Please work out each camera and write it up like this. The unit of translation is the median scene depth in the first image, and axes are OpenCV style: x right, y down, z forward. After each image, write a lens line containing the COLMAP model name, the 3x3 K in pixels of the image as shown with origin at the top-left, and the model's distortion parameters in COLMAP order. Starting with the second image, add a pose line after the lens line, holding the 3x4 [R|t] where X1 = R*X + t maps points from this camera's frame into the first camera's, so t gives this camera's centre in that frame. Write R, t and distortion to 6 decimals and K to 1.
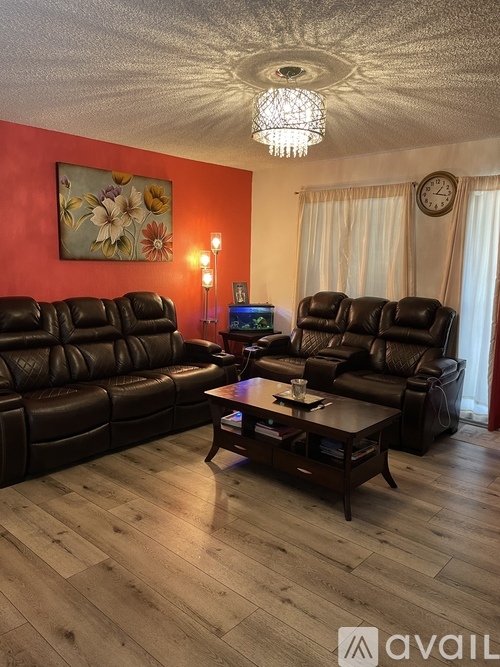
lens RADIAL K [[499.9, 0, 250.4], [0, 499.9, 335.5], [0, 0, 1]] dist [0.056708, -0.000129]
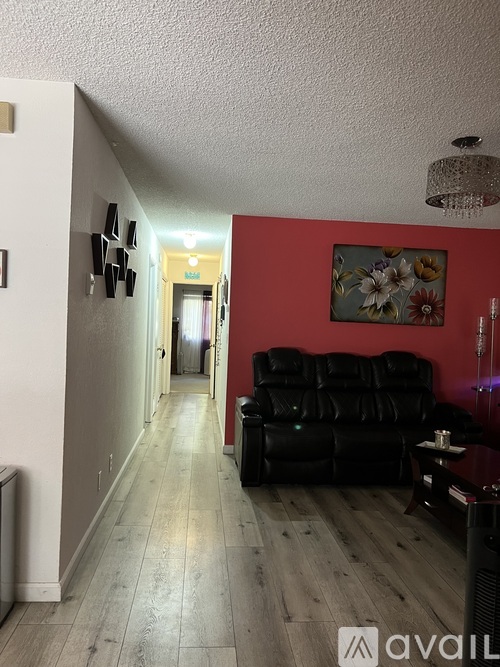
lens RADIAL K [[503.5, 0, 249.4], [0, 503.5, 332.0], [0, 0, 1]] dist [0.008370, 0.000199]
pose [[0.731827, 0.016222, -0.681297, 0.292024], [-0.127042, 0.985440, -0.113001, 0.034367], [0.669544, 0.169250, 0.723232, -0.003207]]
